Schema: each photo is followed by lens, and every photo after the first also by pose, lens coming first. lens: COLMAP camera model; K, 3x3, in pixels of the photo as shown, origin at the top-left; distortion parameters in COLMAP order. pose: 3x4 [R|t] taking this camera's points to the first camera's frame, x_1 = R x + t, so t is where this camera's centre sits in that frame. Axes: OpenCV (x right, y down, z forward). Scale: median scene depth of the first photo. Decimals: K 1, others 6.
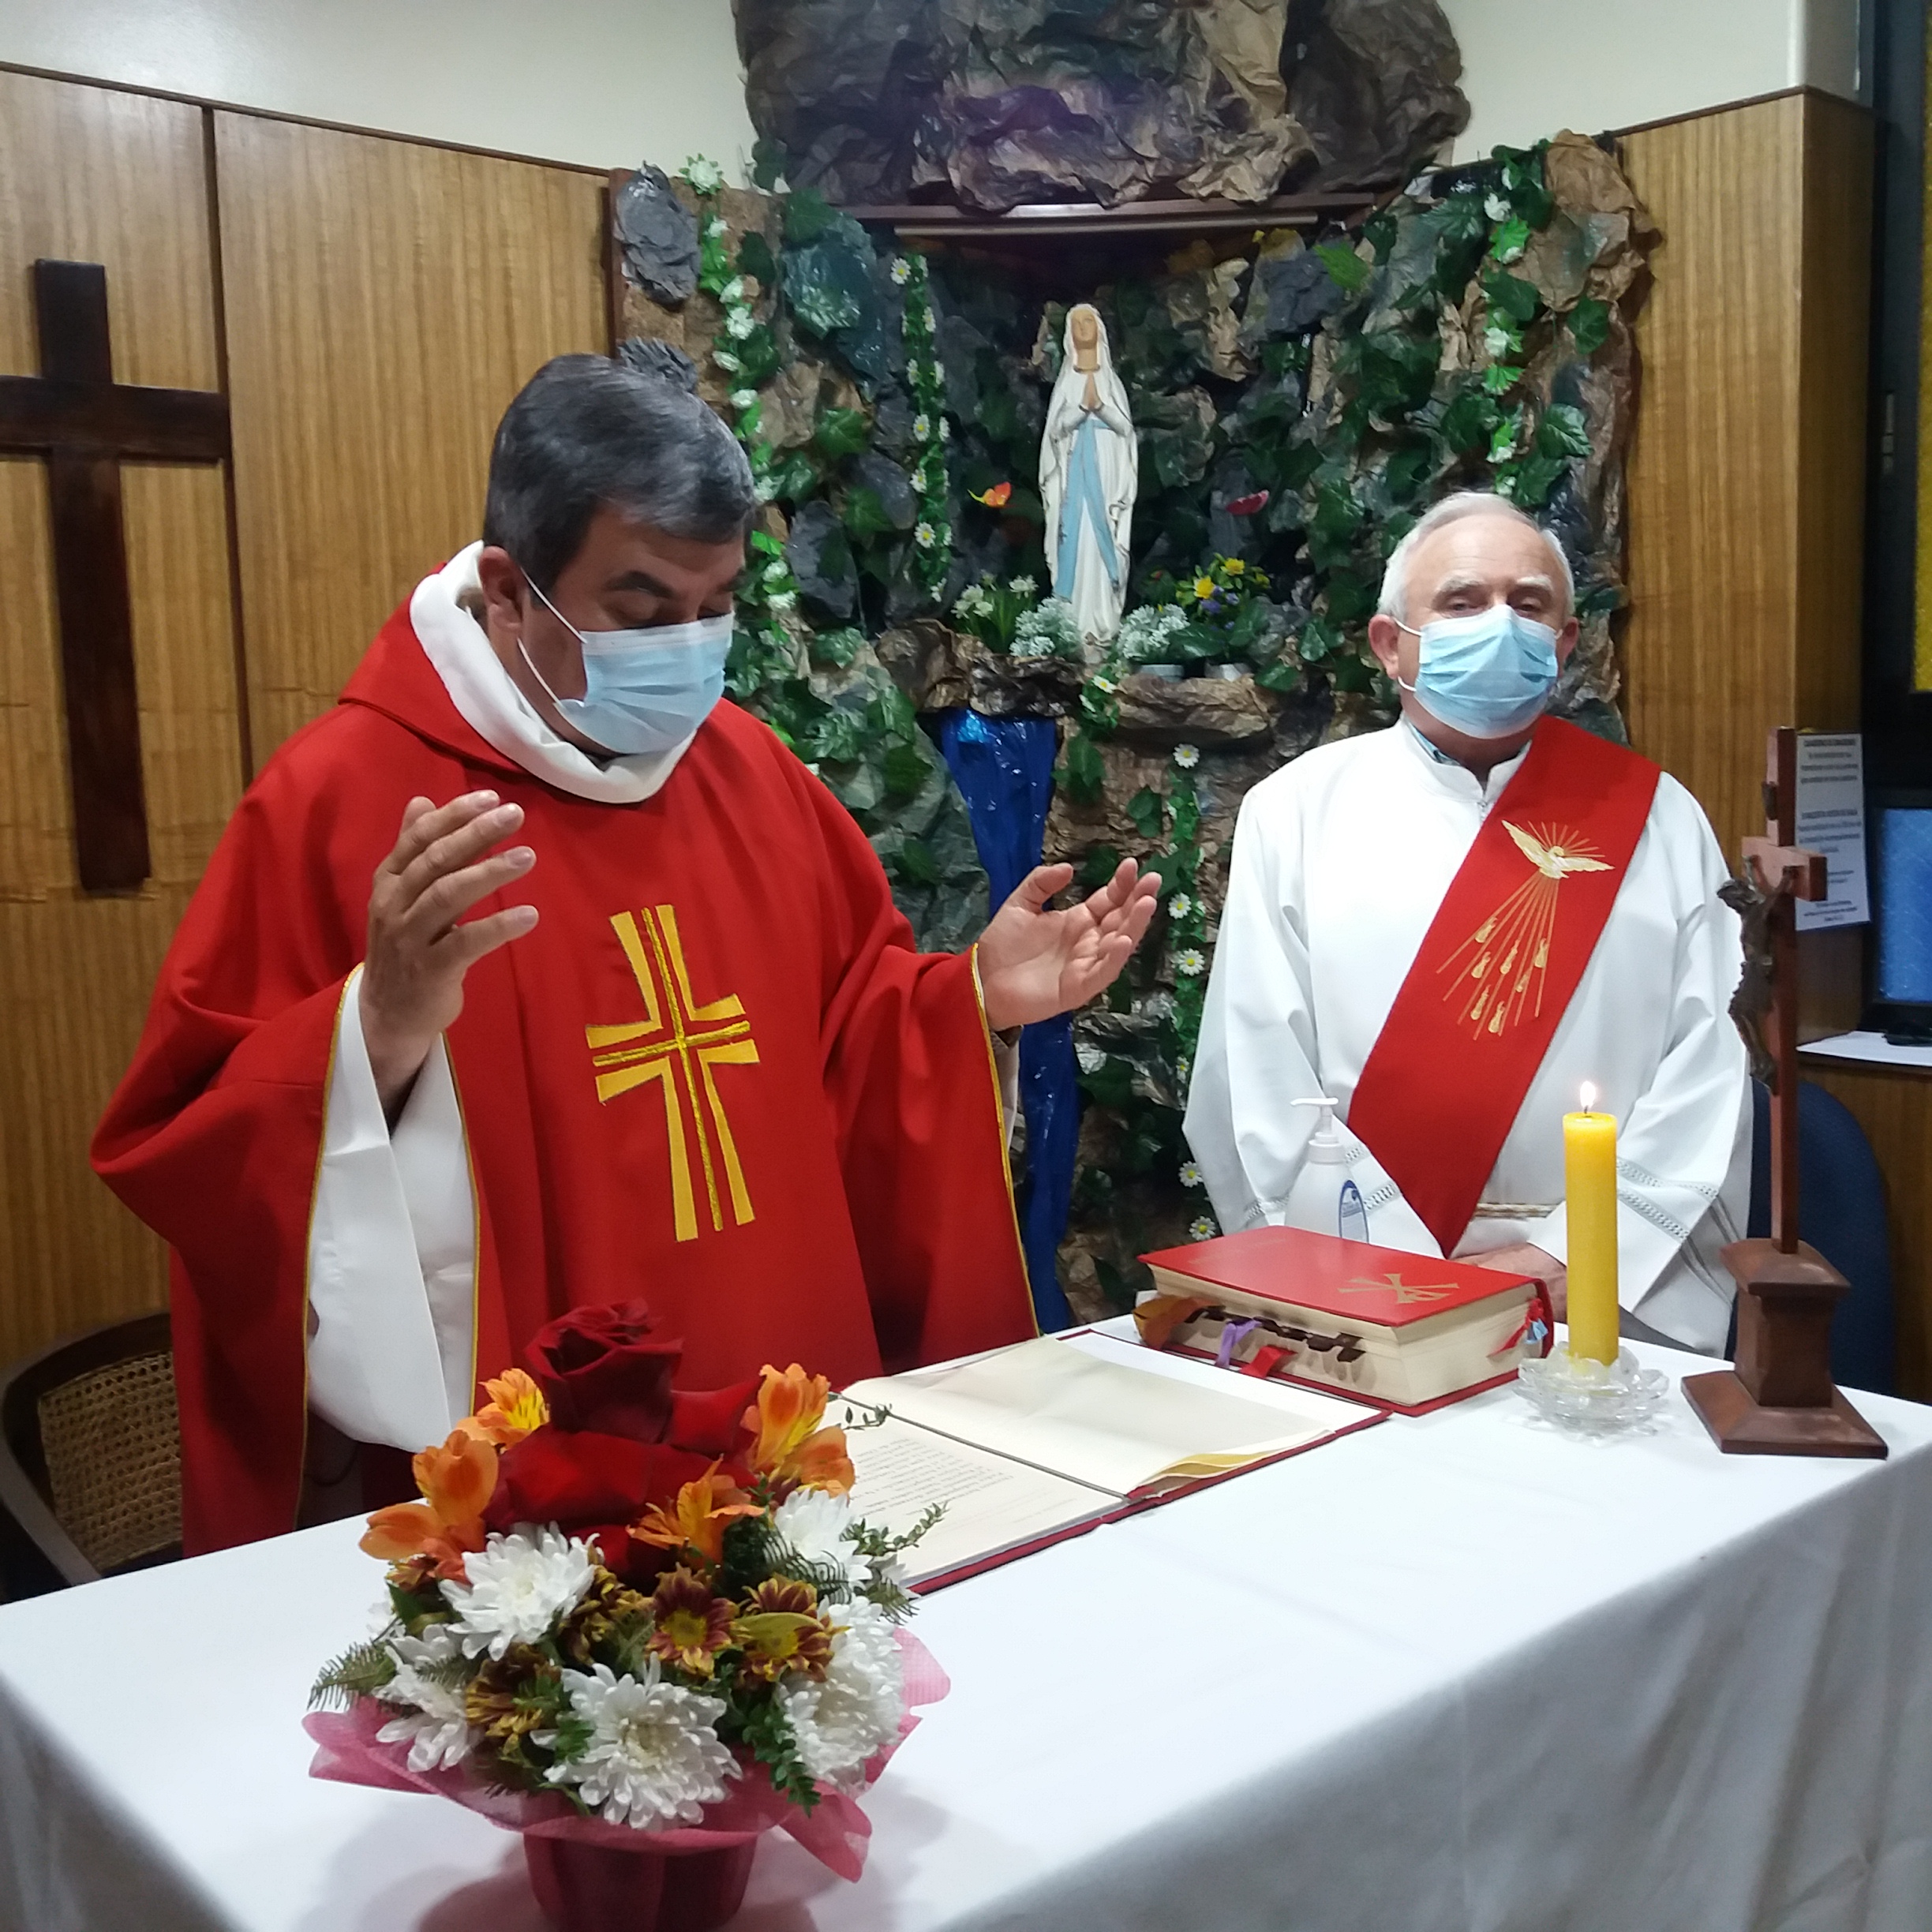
lens RADIAL K [[2122.6, 0, 967.0], [0, 2122.6, 936.7], [0, 0, 1]] dist [0.246159, -0.707690]
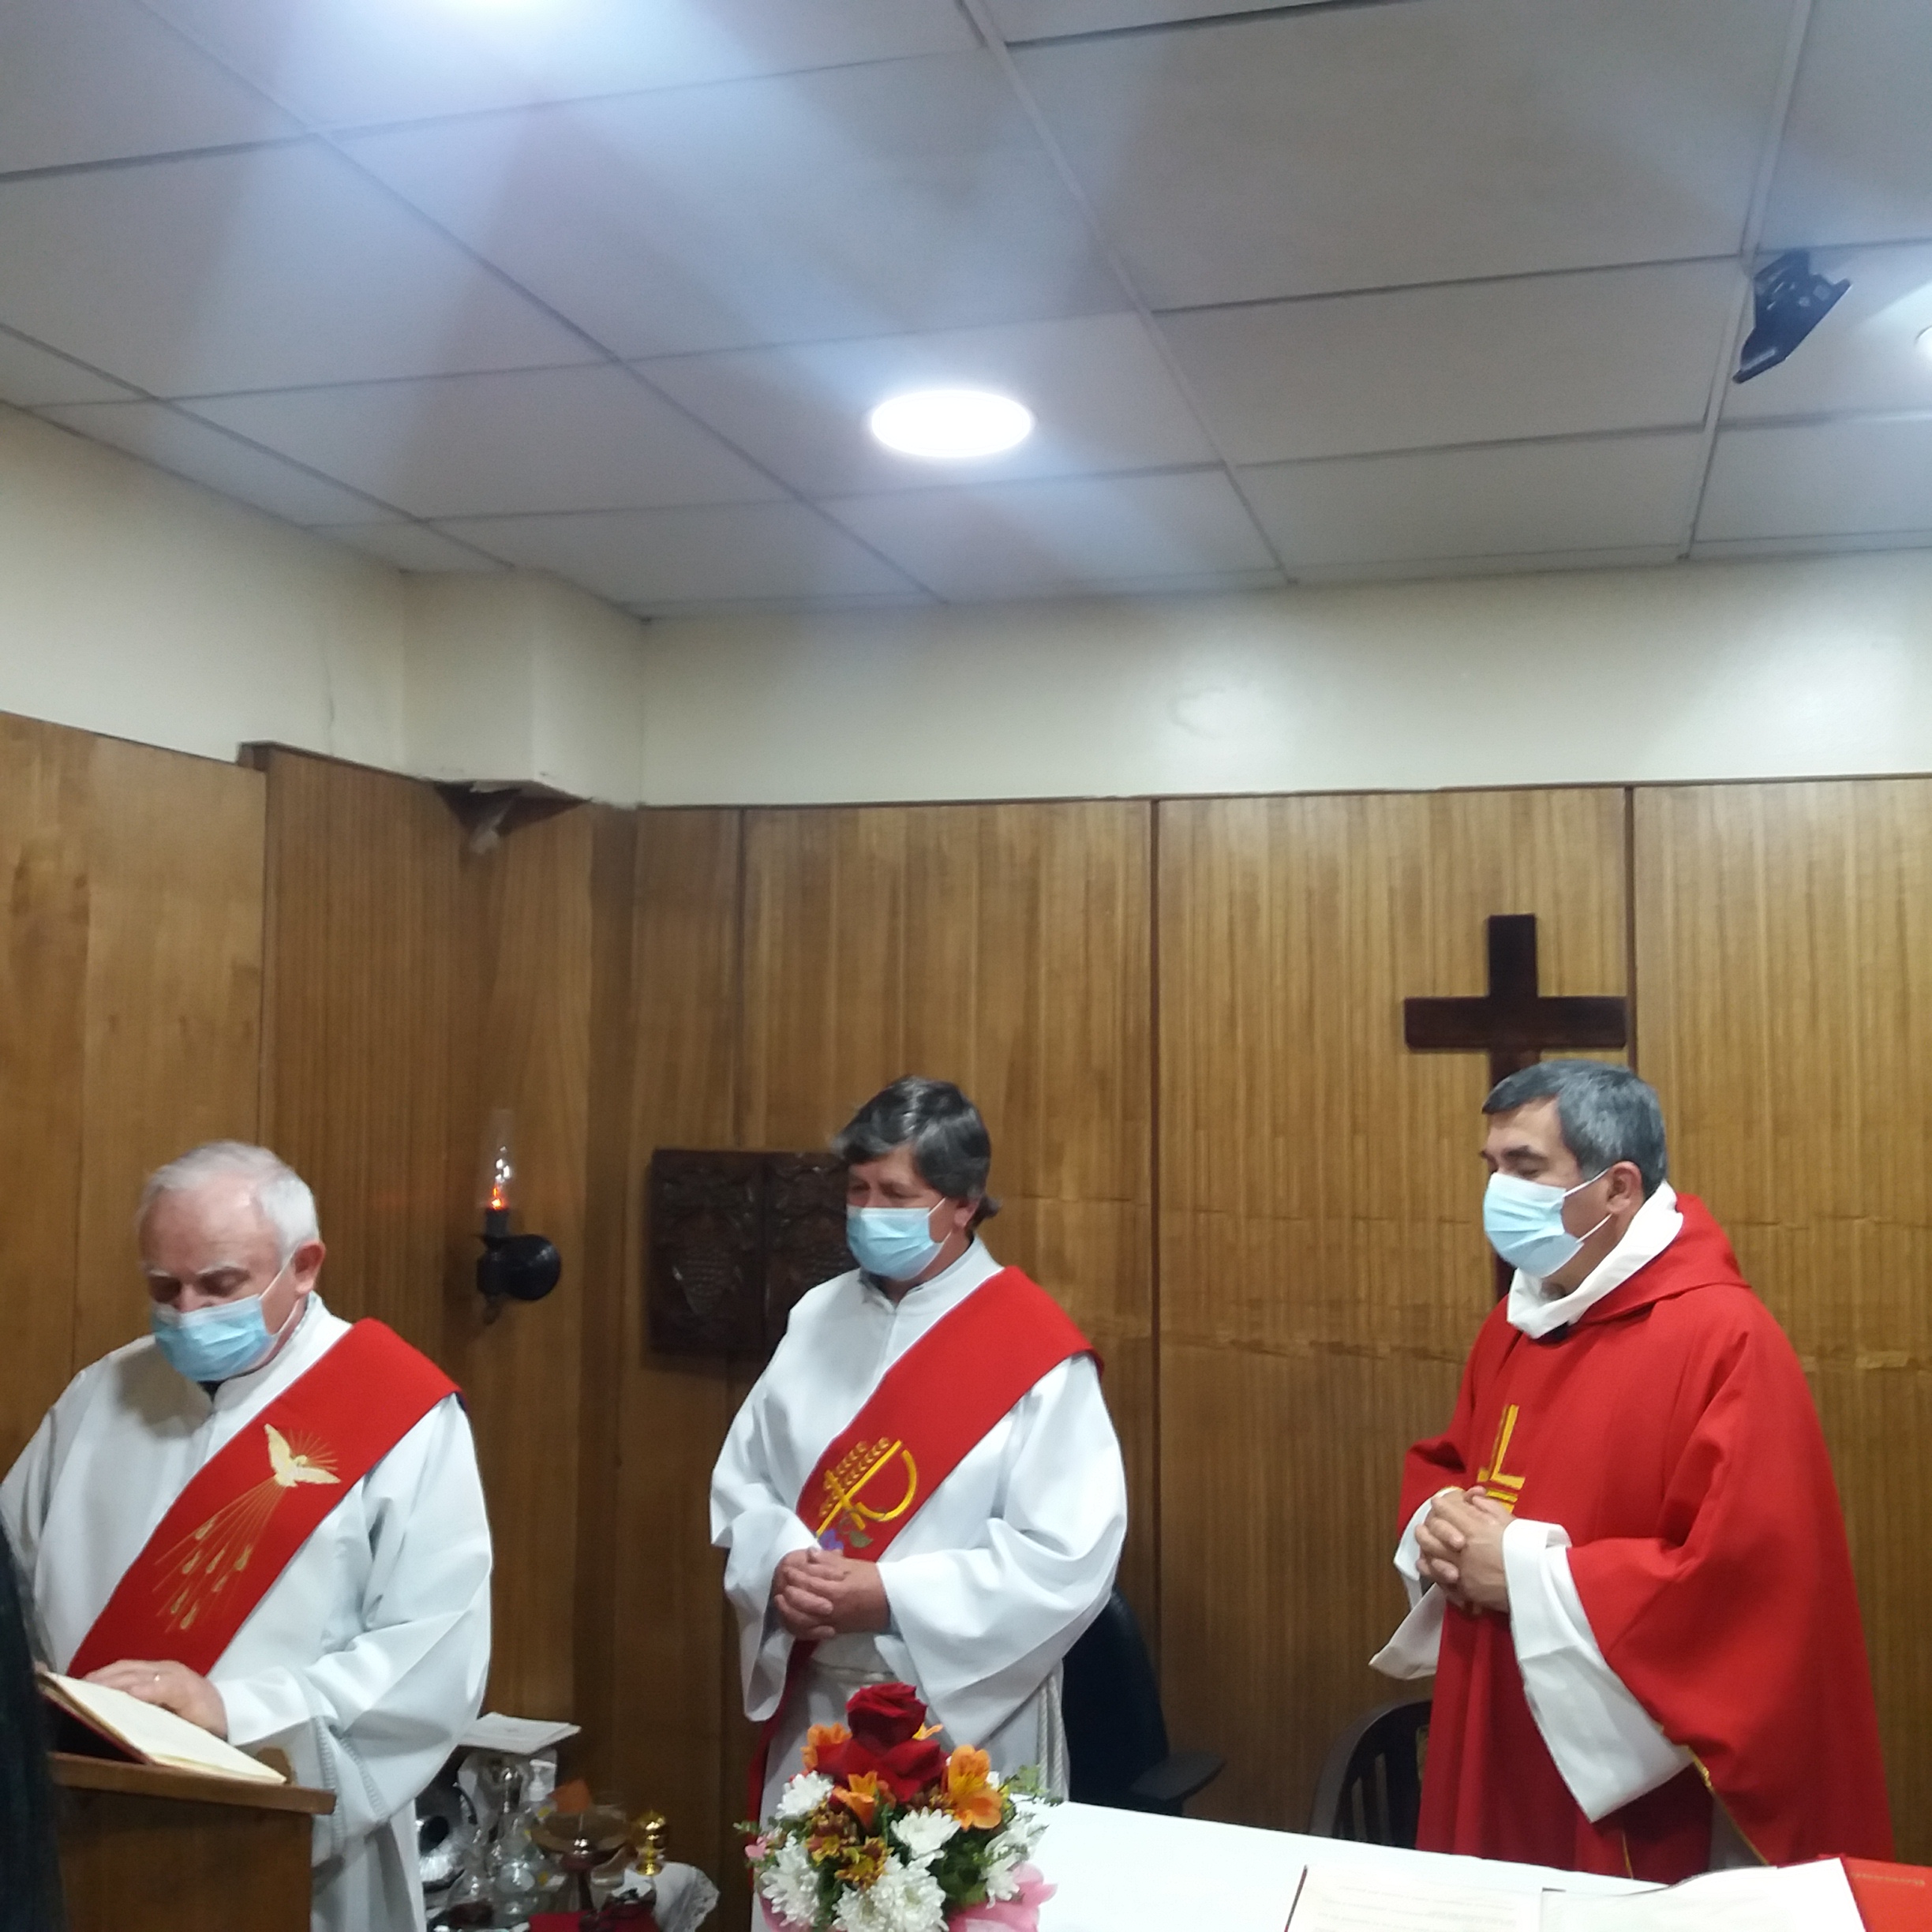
lens RADIAL K [[2122.6, 0, 967.0], [0, 2122.6, 936.7], [0, 0, 1]] dist [0.246159, -0.707690]
pose [[0.529334, -0.021641, -0.848137, 0.502895], [-0.103459, 0.990568, -0.089845, -0.112325], [0.842082, 0.135305, 0.522102, -0.031592]]
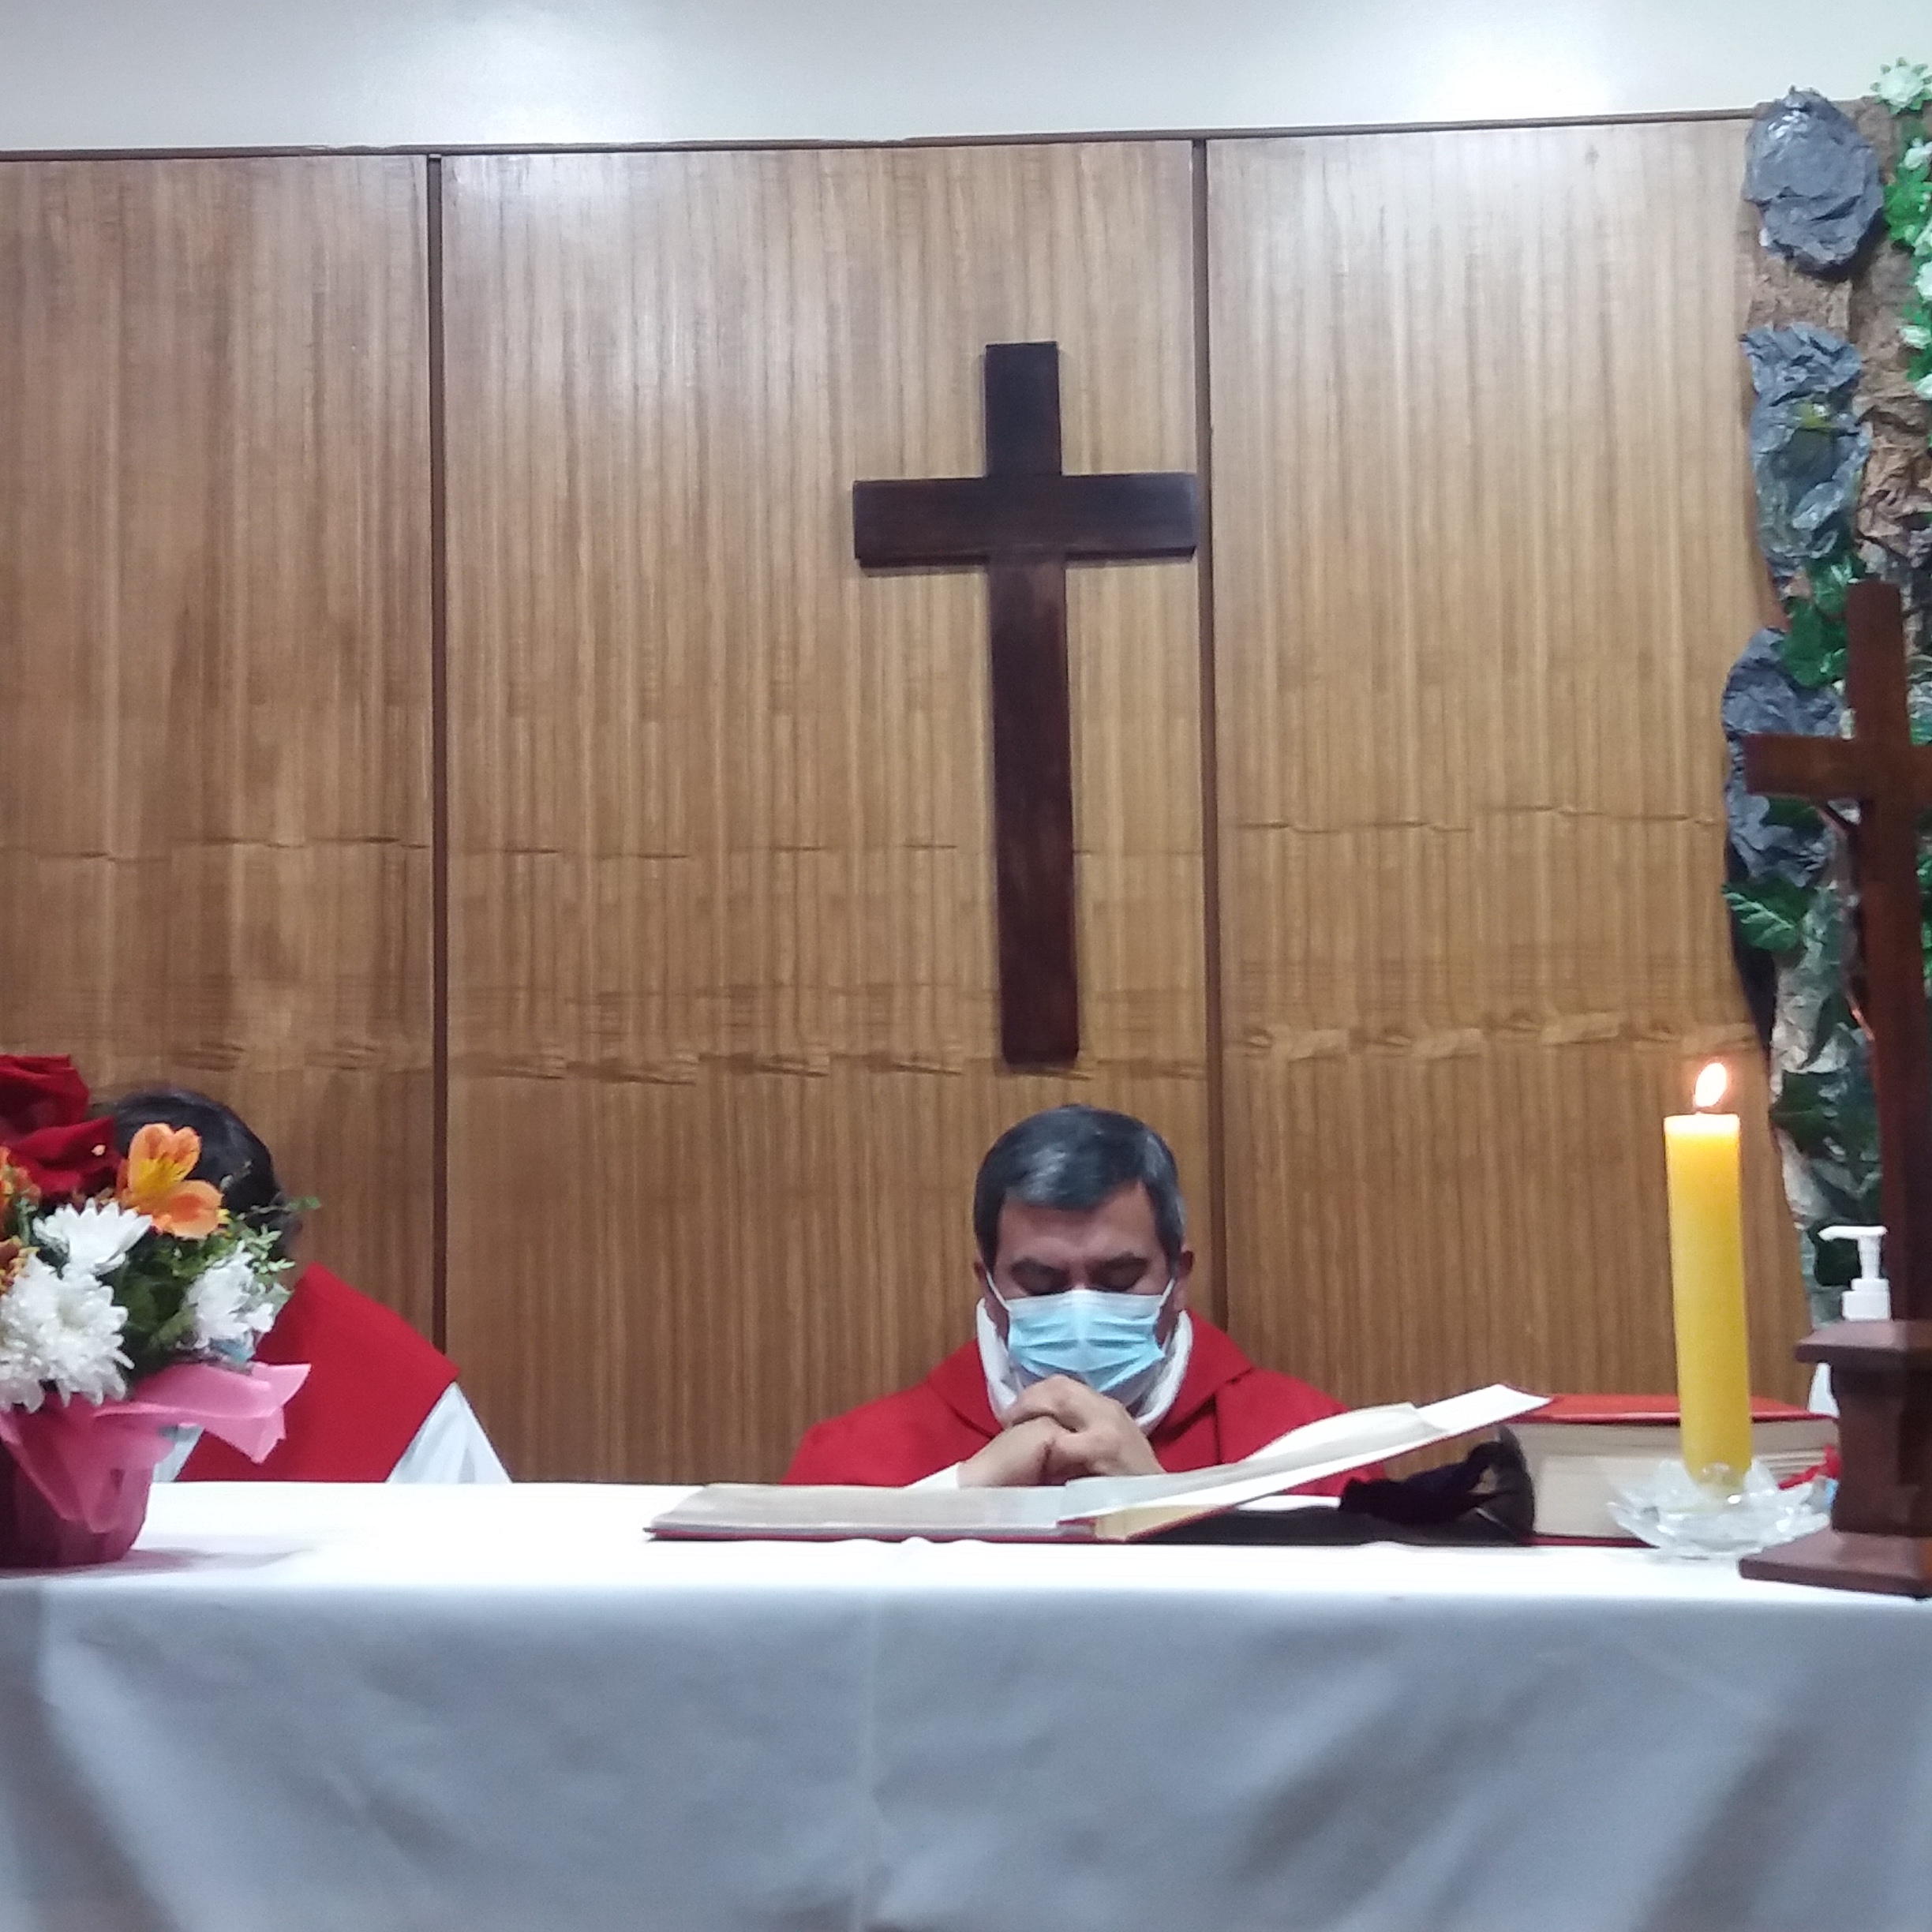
lens RADIAL K [[3852.0, 0, 964.3], [0, 3852.0, 911.9], [0, 0, 1]] dist [0.270753, -0.659335]
pose [[0.710223, -0.044415, -0.702575, 0.555420], [-0.073661, 0.987841, -0.136912, 0.110577], [0.700113, 0.148990, 0.698315, -0.061442]]
